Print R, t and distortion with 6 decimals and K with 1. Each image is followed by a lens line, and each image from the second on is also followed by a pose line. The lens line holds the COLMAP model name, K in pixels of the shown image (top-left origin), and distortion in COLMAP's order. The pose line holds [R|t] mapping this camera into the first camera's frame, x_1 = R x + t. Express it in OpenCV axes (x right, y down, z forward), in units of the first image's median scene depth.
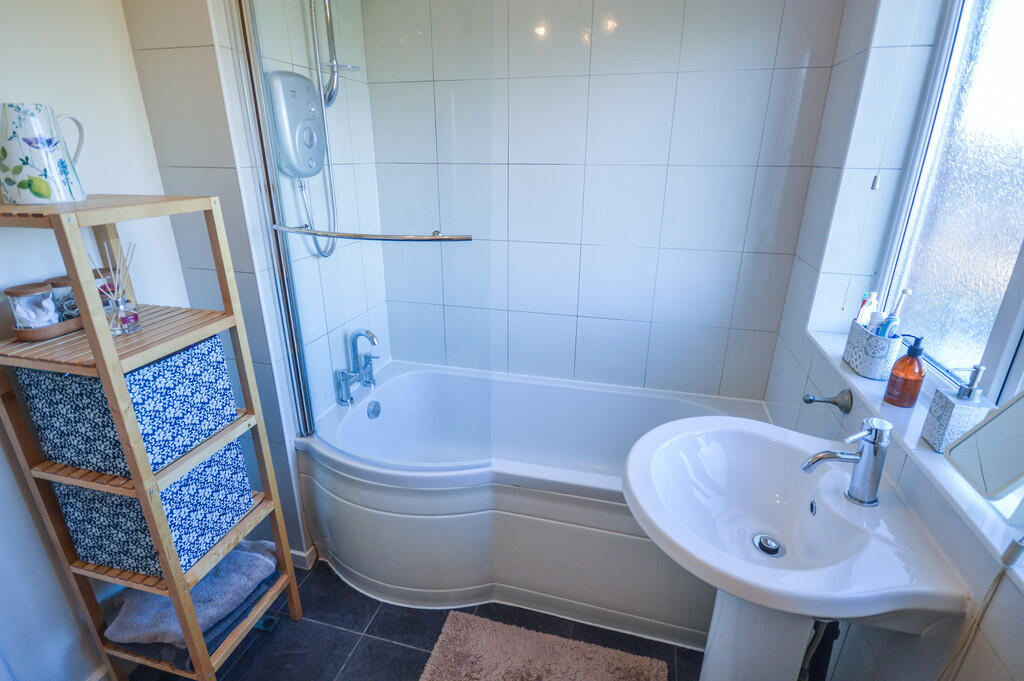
lens RADIAL K [[500.9, 0, 506.3], [0, 500.9, 340.3], [0, 0, 1]] dist [-0.001522, -0.002486]
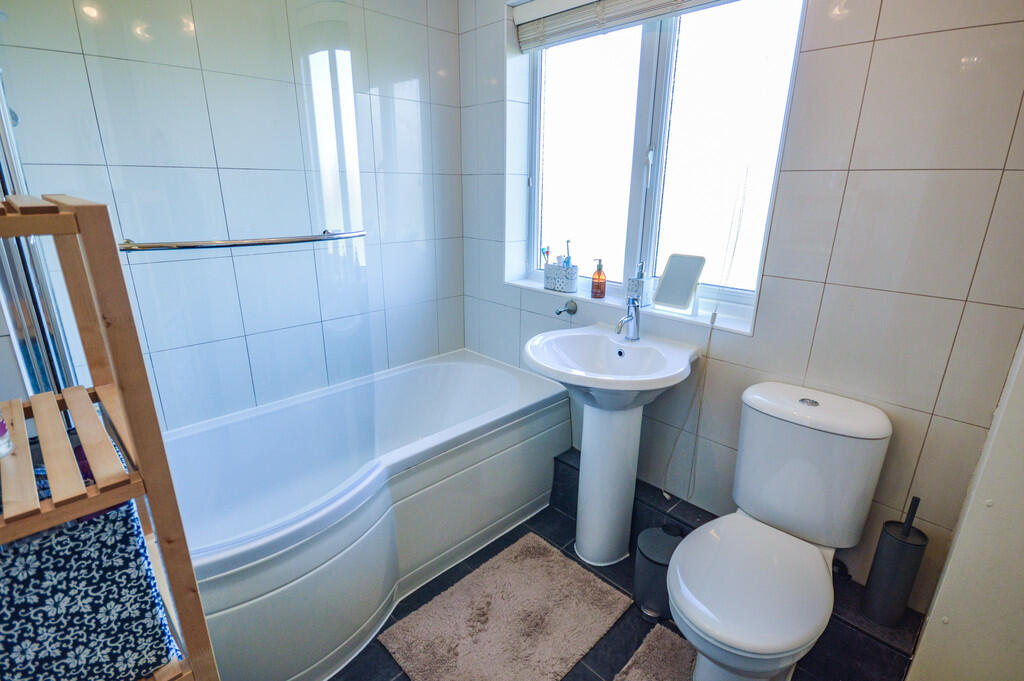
lens RADIAL K [[500.9, 0, 504.4], [0, 500.9, 341.5], [0, 0, 1]] dist [-0.001522, -0.002486]
pose [[0.500931, -0.255795, 0.826823, -0.865203], [0.293965, 0.948820, 0.115439, -0.031048], [-0.814035, 0.185230, 0.550488, 0.262009]]
